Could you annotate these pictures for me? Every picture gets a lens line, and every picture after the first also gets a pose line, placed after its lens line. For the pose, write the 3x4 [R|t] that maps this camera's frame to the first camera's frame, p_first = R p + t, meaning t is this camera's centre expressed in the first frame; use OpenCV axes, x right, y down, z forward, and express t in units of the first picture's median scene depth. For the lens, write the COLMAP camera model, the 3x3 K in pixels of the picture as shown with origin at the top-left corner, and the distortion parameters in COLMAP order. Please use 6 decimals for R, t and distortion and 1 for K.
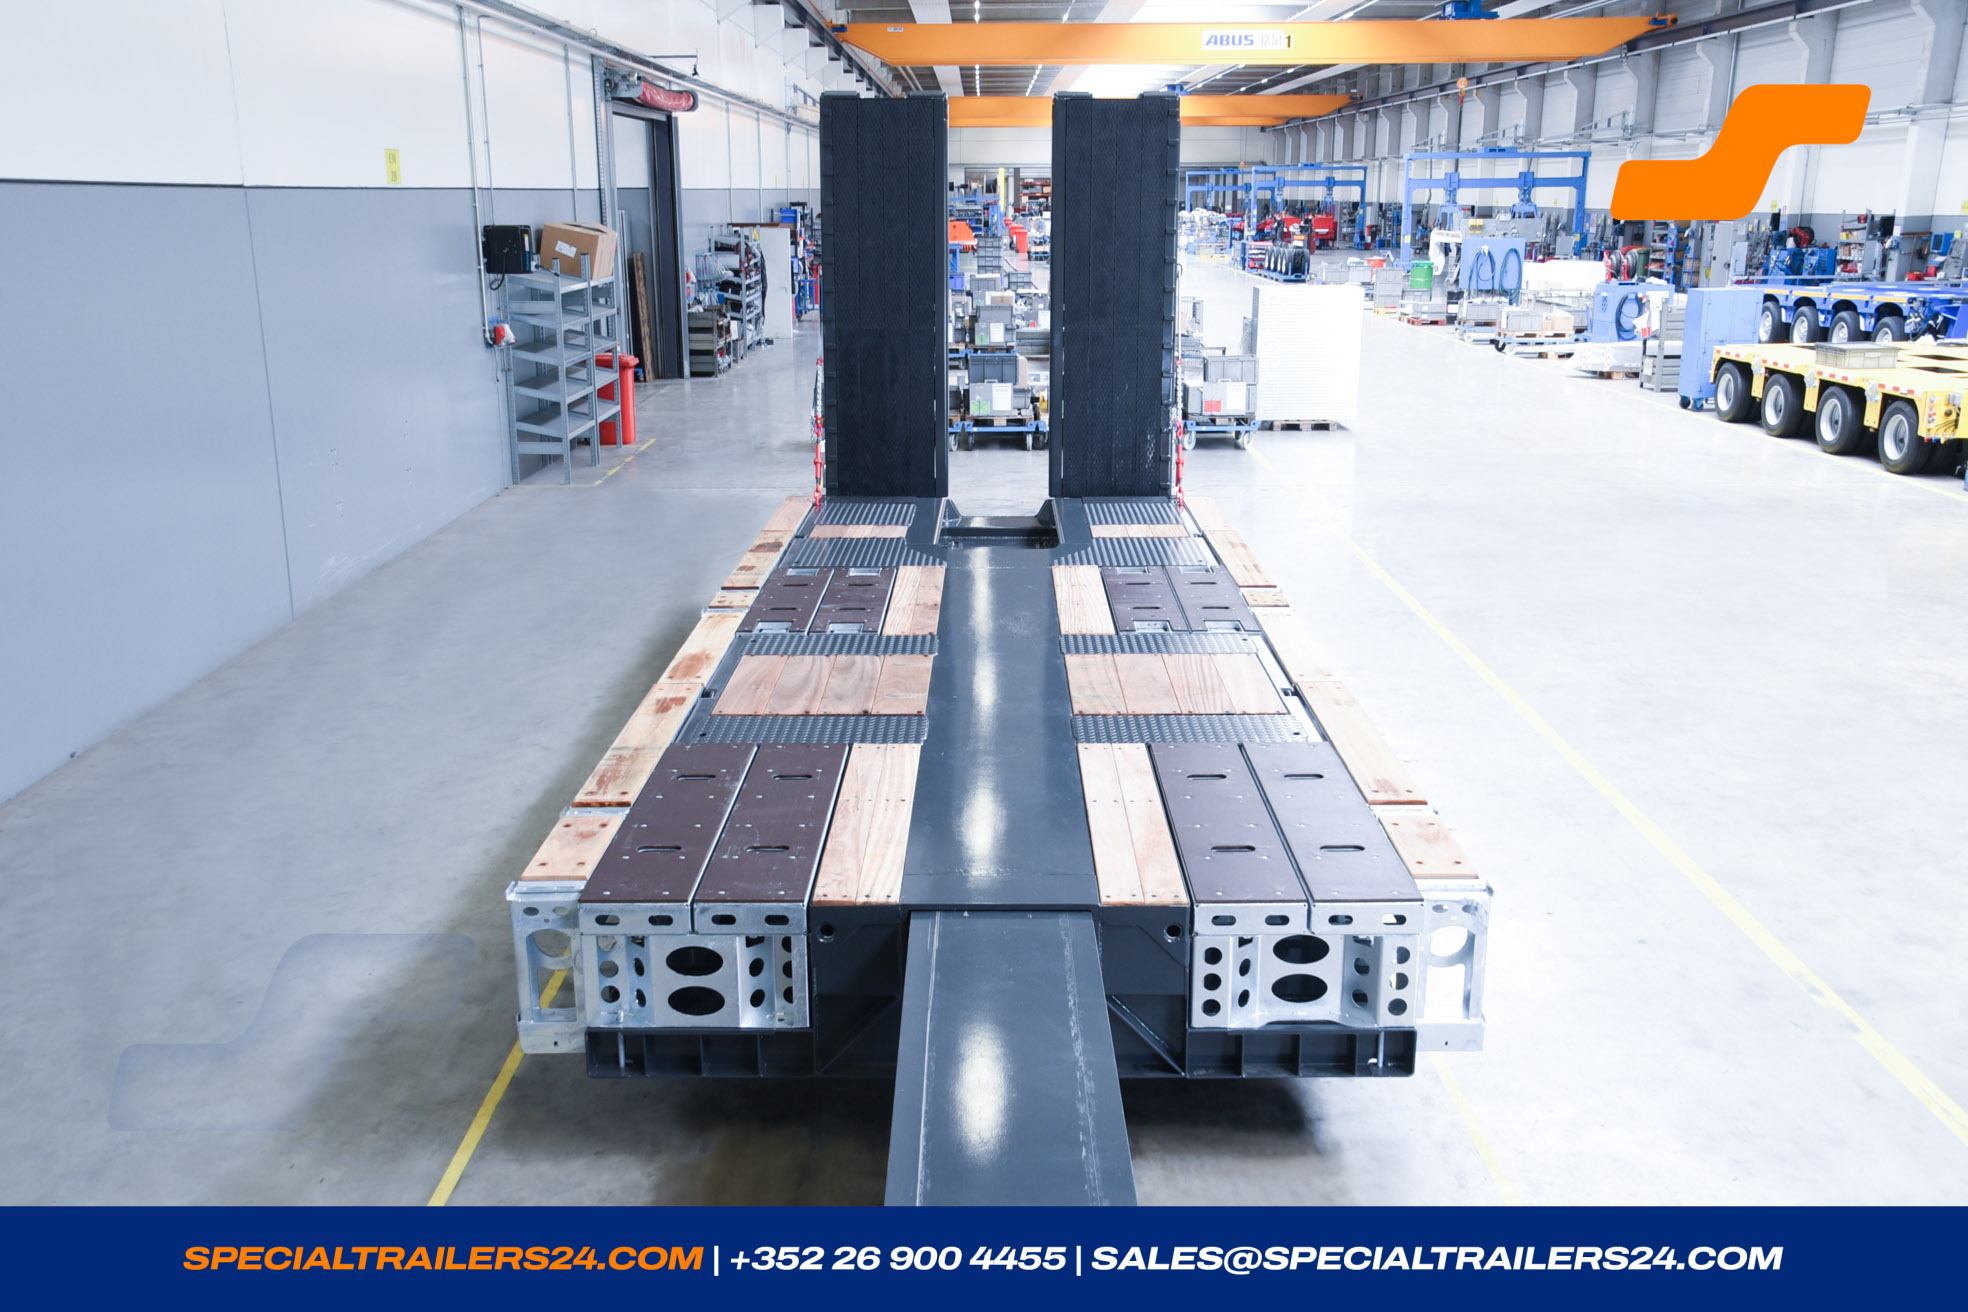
lens RADIAL K [[1770.7, 0, 978.4], [0, 1770.7, 658.2], [0, 0, 1]] dist [0.055339, 0.032522]
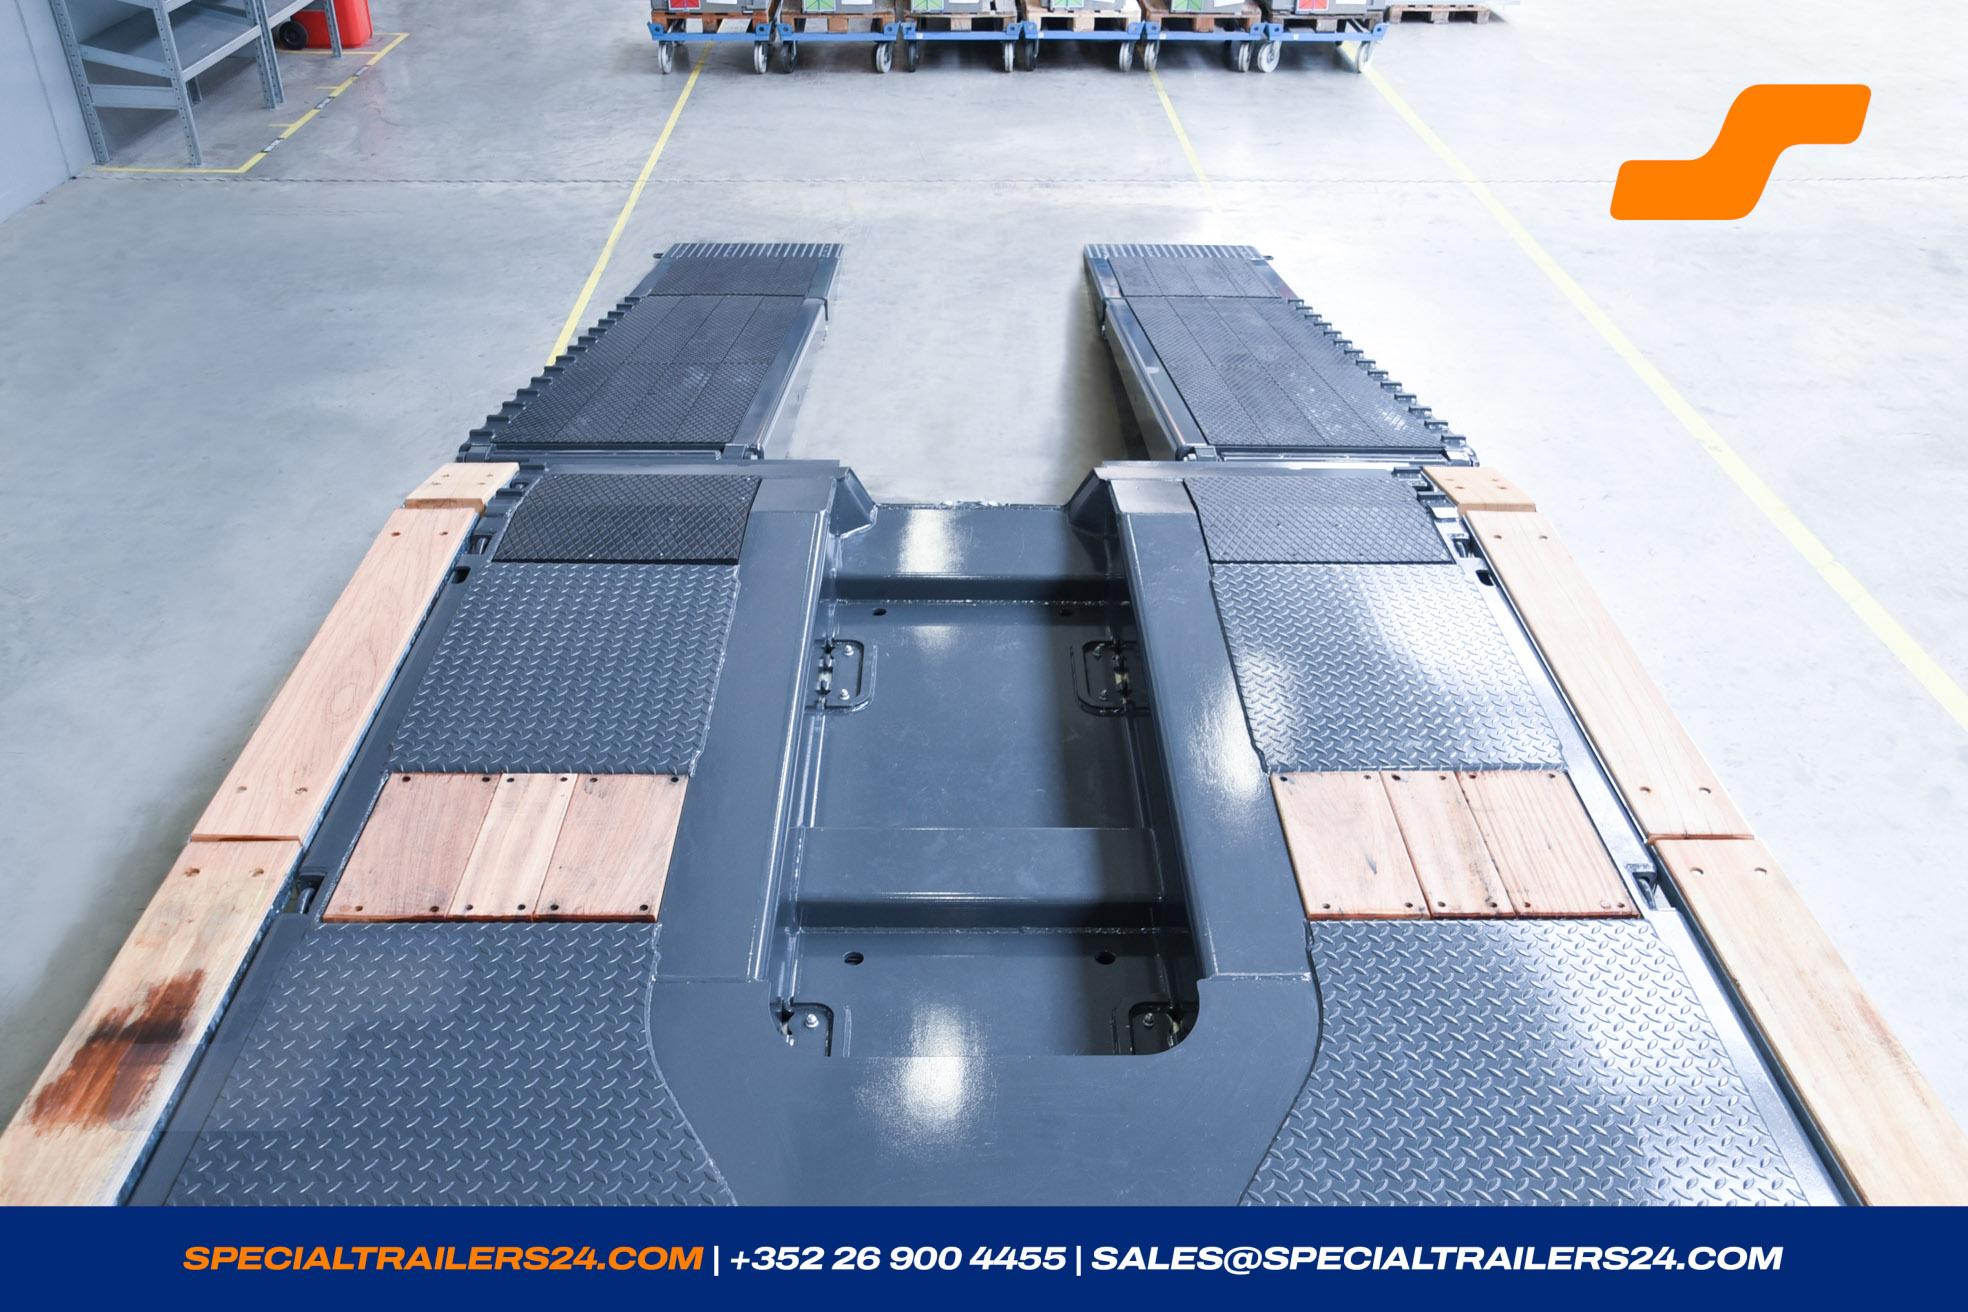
lens RADIAL K [[1770.7, 0, 994.8], [0, 1770.7, 655.4], [0, 0, 1]] dist [0.055339, 0.032522]
pose [[0.999216, -0.010263, 0.038238, -0.001836], [-0.000607, 0.961732, 0.273992, -0.093114], [-0.039587, -0.273800, 0.960972, 0.355408]]
